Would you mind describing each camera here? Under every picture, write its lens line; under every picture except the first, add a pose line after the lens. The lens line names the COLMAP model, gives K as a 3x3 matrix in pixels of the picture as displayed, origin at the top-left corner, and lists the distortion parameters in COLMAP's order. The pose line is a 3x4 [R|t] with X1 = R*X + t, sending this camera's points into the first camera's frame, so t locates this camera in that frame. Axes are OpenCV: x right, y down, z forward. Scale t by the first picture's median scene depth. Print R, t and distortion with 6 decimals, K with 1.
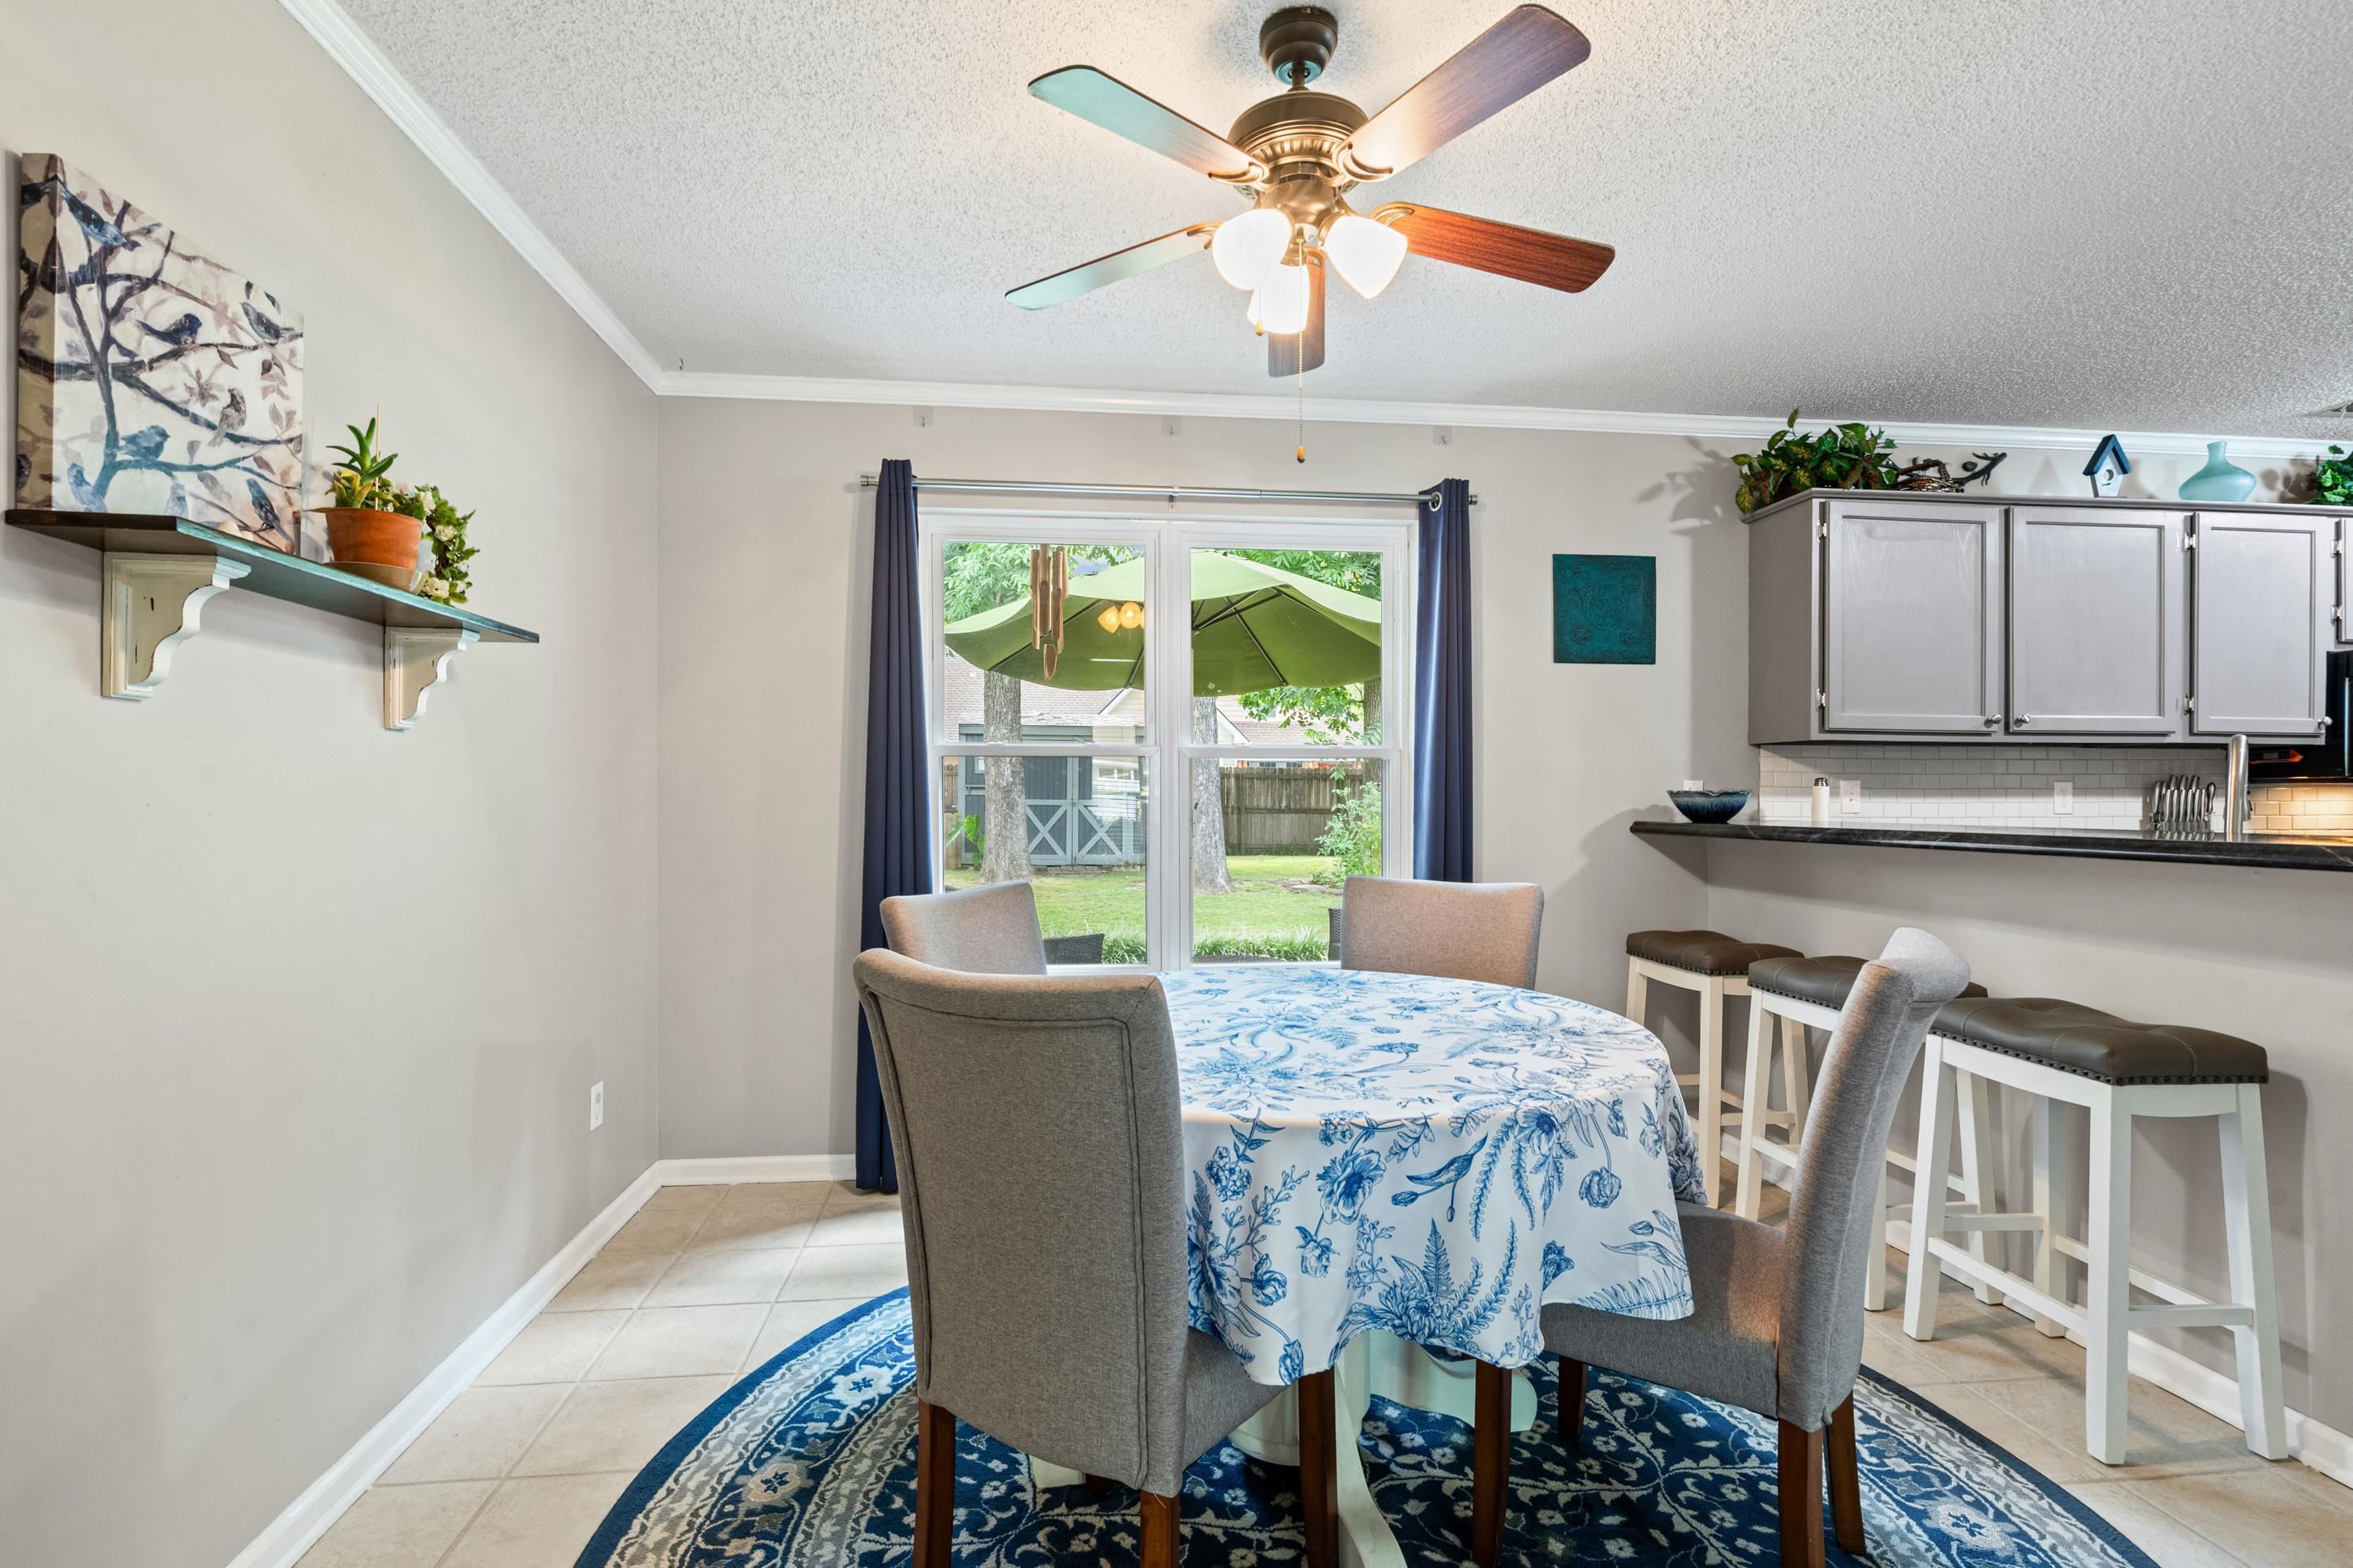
lens RADIAL K [[1078.7, 0, 1141.3], [0, 1078.7, 800.6], [0, 0, 1]] dist [-0.003943, 0.000792]
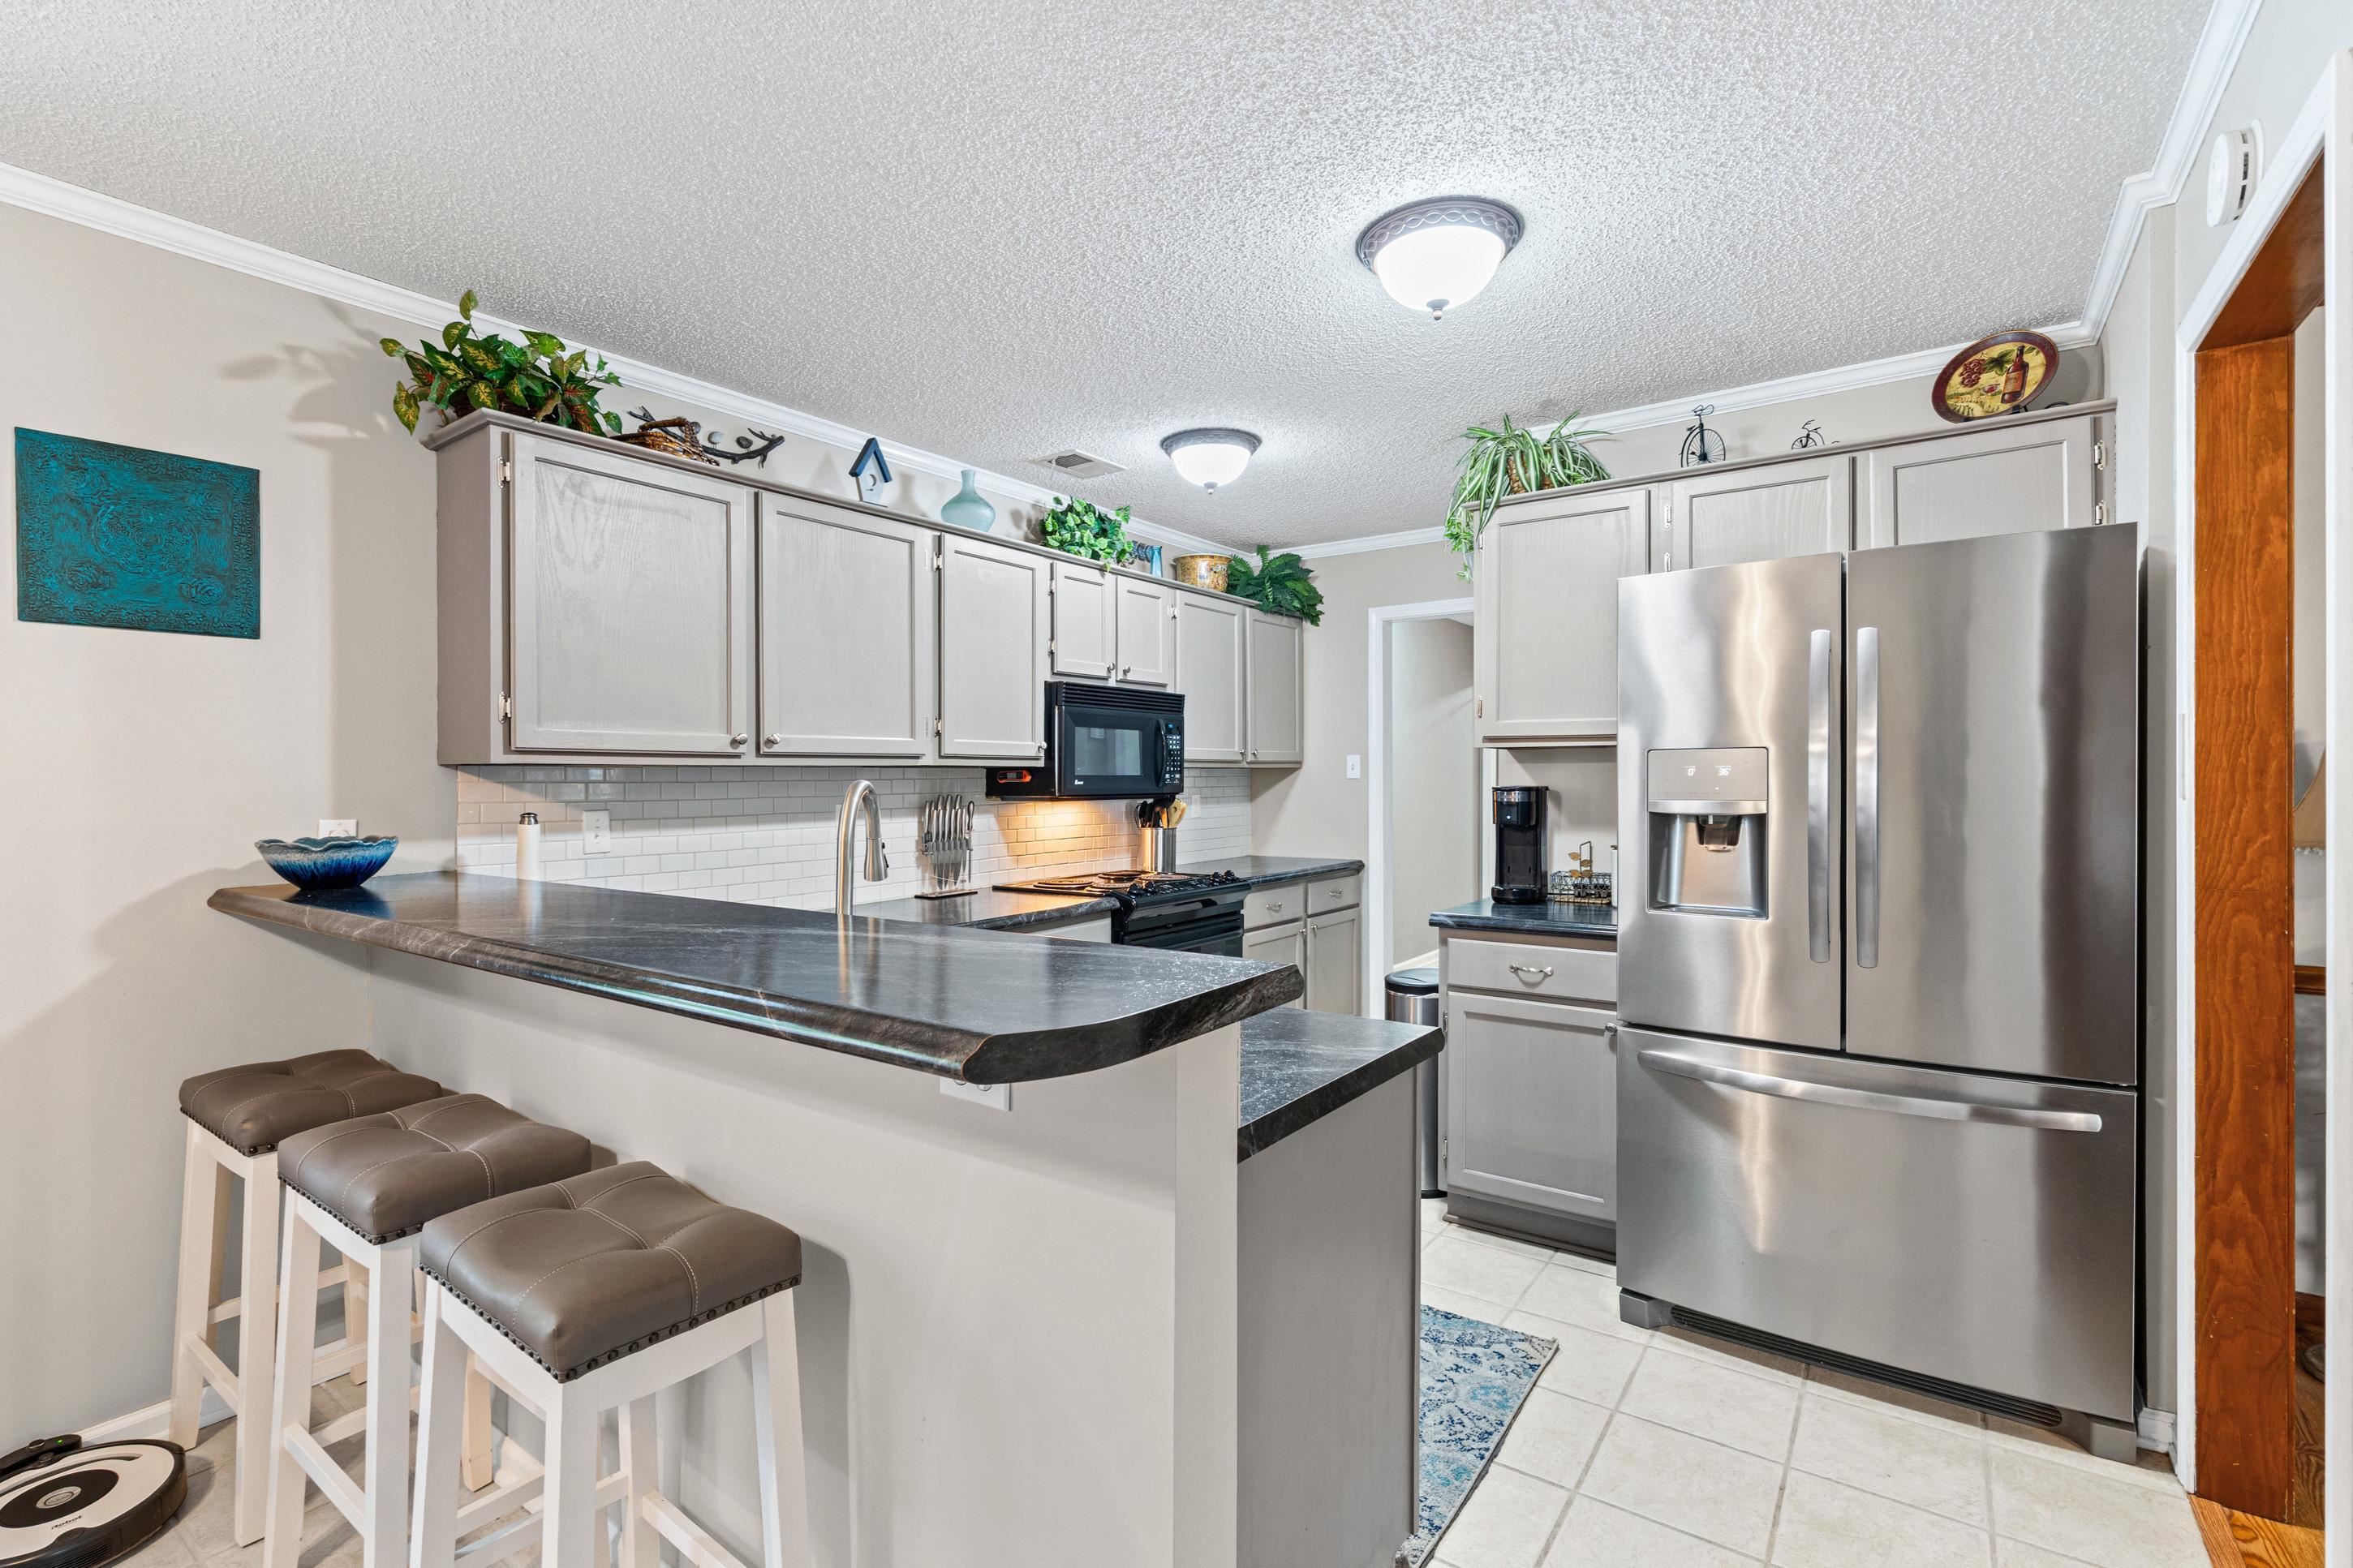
lens RADIAL K [[1078.7, 0, 1183.0], [0, 1078.7, 789.9], [0, 0, 1]] dist [-0.003943, 0.000792]
pose [[0.652149, -0.017615, 0.757886, 0.362594], [0.013095, 0.999843, 0.011971, -0.039381], [-0.757977, 0.002118, 0.652277, 0.179858]]
